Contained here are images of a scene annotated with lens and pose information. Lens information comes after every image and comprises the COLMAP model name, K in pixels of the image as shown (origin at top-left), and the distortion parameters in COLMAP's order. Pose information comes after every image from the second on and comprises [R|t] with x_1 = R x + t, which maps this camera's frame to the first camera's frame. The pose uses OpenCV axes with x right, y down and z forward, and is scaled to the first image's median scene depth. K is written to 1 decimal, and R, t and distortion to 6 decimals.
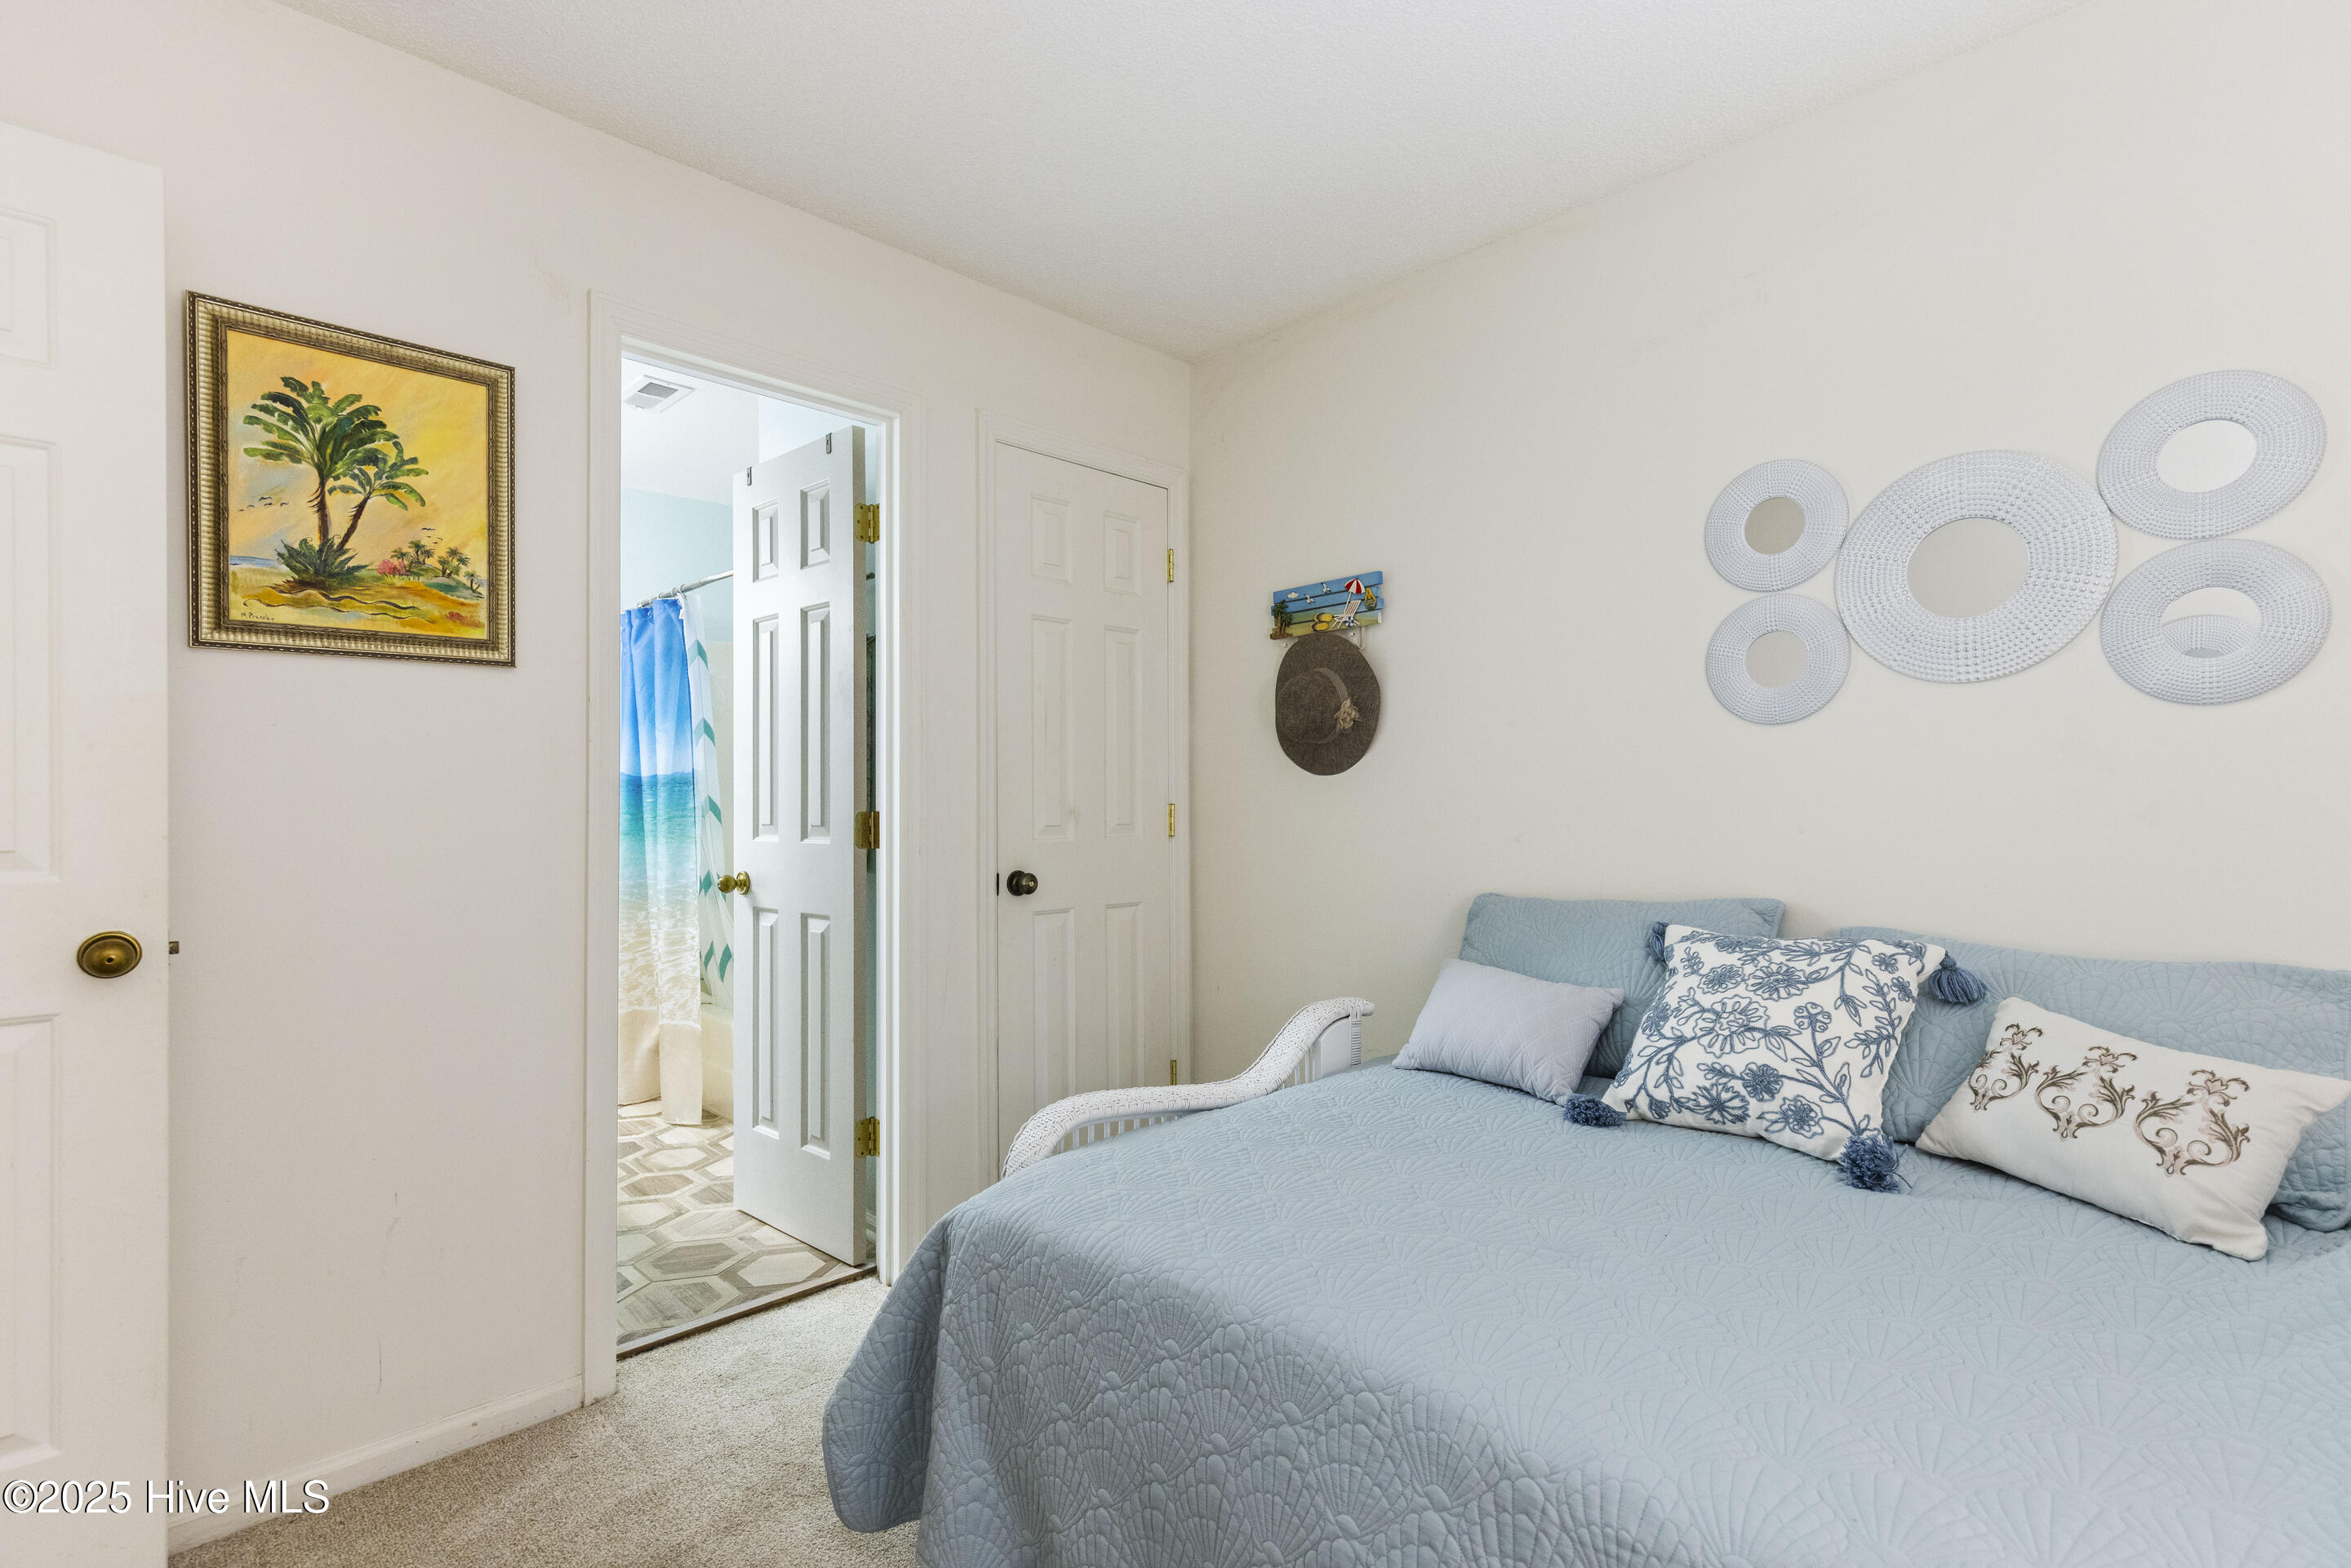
lens RADIAL K [[1052.5, 0, 1172.7], [0, 1052.5, 789.7], [0, 0, 1]] dist [0.003455, -0.000333]
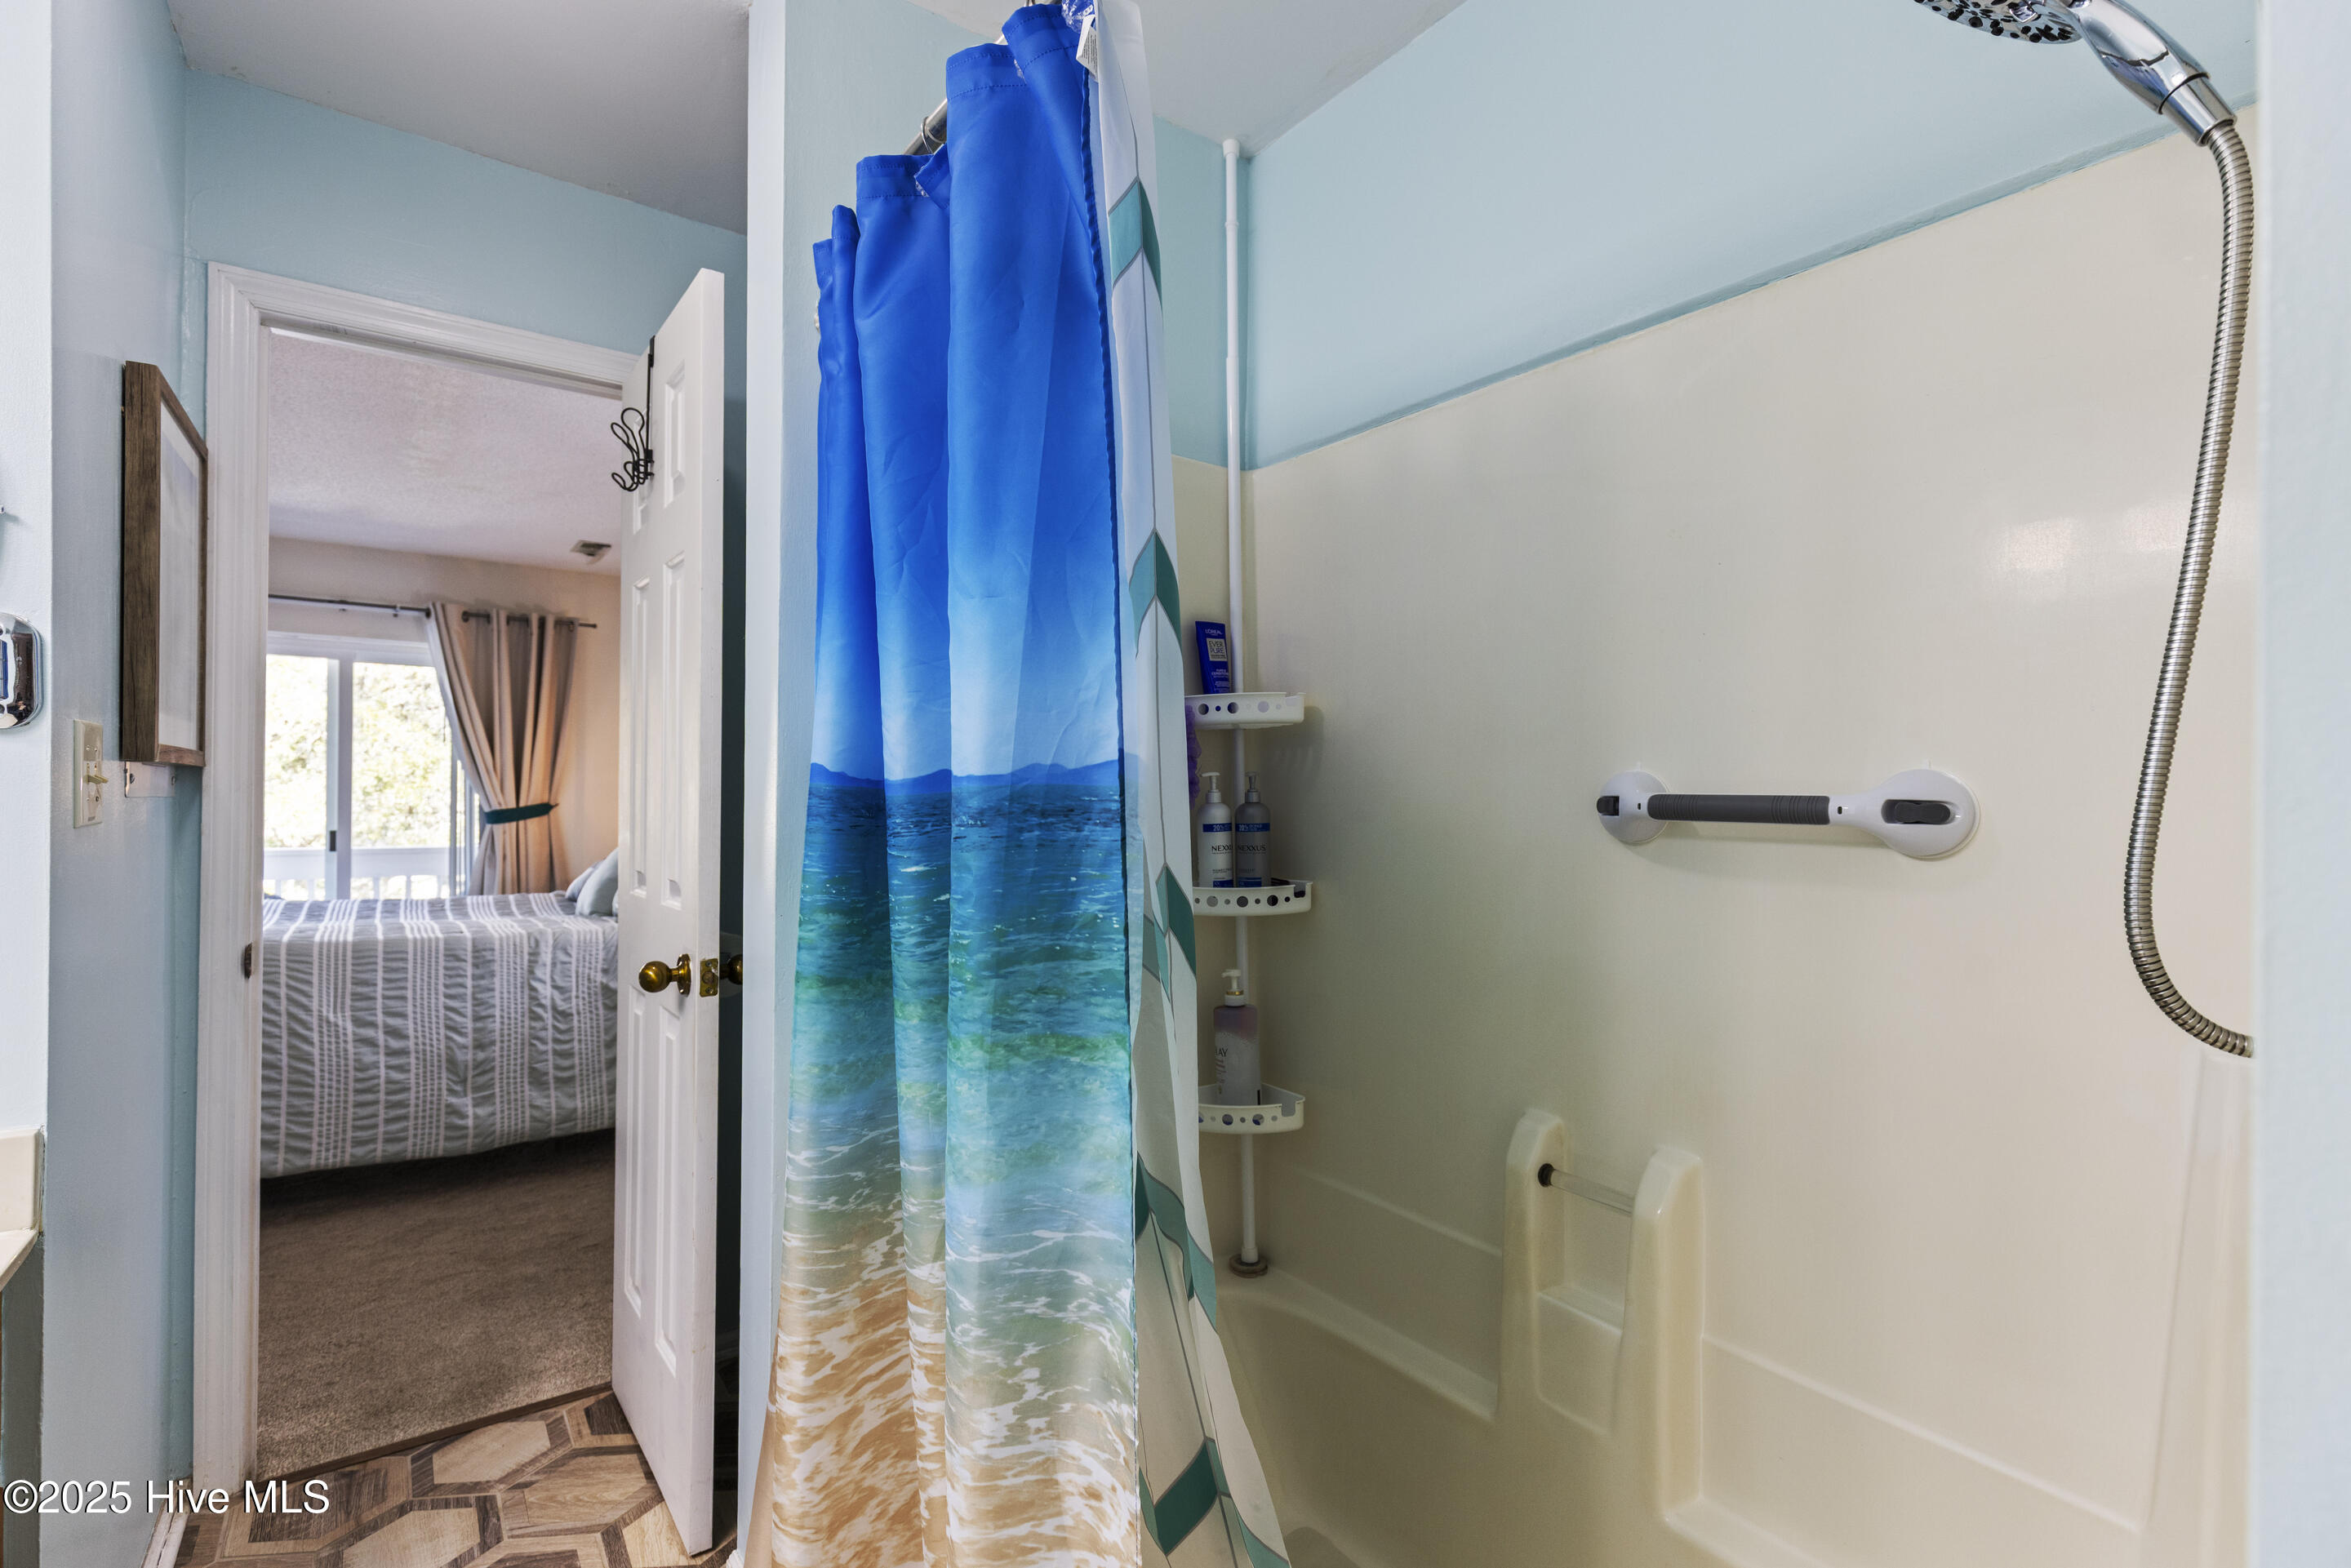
lens RADIAL K [[1052.5, 0, 1172.7], [0, 1052.5, 789.7], [0, 0, 1]] dist [0.003455, -0.000333]
pose [[0.983640, 0.014321, -0.179573, -0.395483], [-0.015215, 0.999878, -0.003601, -0.010476], [0.179500, 0.006275, 0.983738, 0.770261]]
